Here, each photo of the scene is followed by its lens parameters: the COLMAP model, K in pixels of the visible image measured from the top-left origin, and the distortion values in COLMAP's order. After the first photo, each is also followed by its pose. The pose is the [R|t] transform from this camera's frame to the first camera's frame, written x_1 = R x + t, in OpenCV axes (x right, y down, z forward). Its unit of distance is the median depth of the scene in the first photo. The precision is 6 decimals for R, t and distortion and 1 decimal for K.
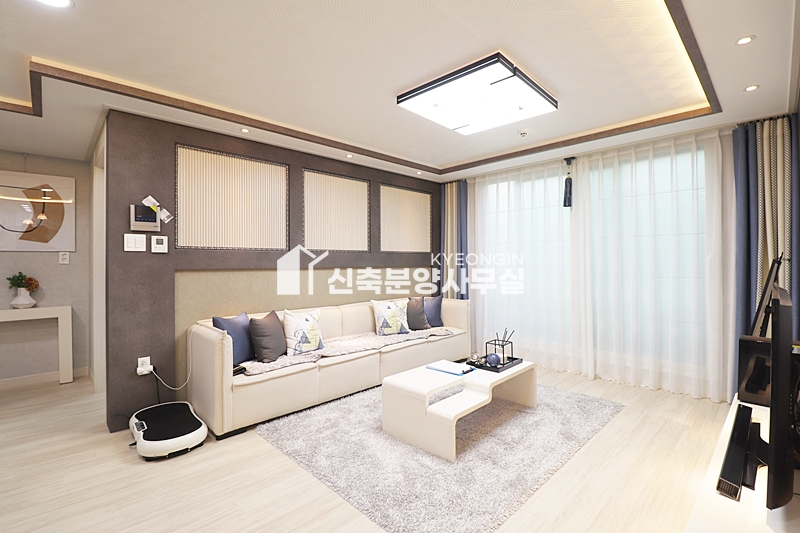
lens RADIAL K [[367.7, 0, 403.6], [0, 367.7, 259.6], [0, 0, 1]] dist [-0.001350, -0.011710]
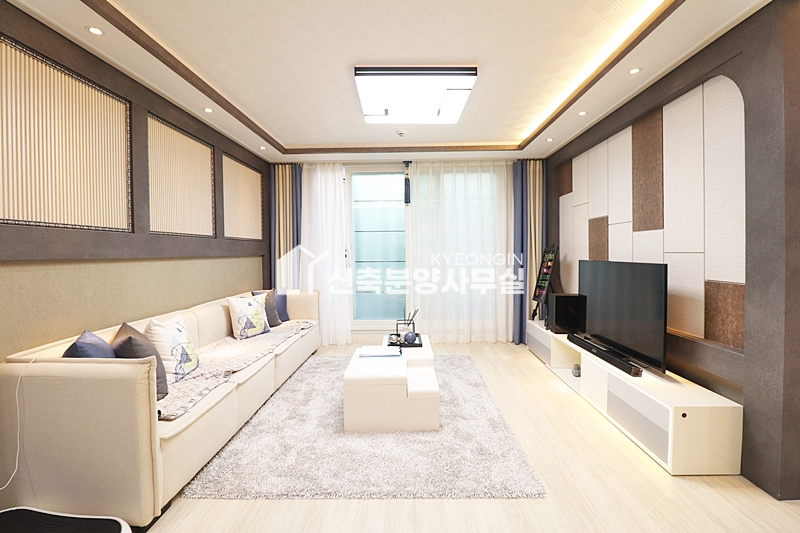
lens RADIAL K [[367.7, 0, 403.6], [0, 367.7, 259.6], [0, 0, 1]] dist [-0.001350, -0.011710]
pose [[0.714417, -0.017156, 0.699510, -0.442365], [0.002156, 0.999749, 0.022318, 0.012765], [-0.699717, -0.014436, 0.714274, 0.190171]]
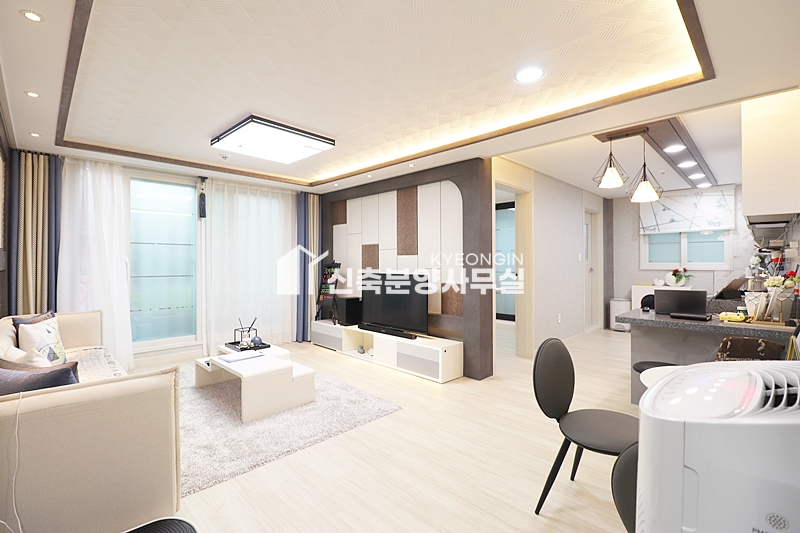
lens RADIAL K [[367.7, 0, 403.6], [0, 367.7, 259.6], [0, 0, 1]] dist [-0.001350, -0.011710]
pose [[-0.013975, 0.012572, 0.999823, -0.854370], [-0.007757, 0.999890, -0.012681, 0.001485], [-0.999872, -0.007933, -0.013876, 0.421887]]
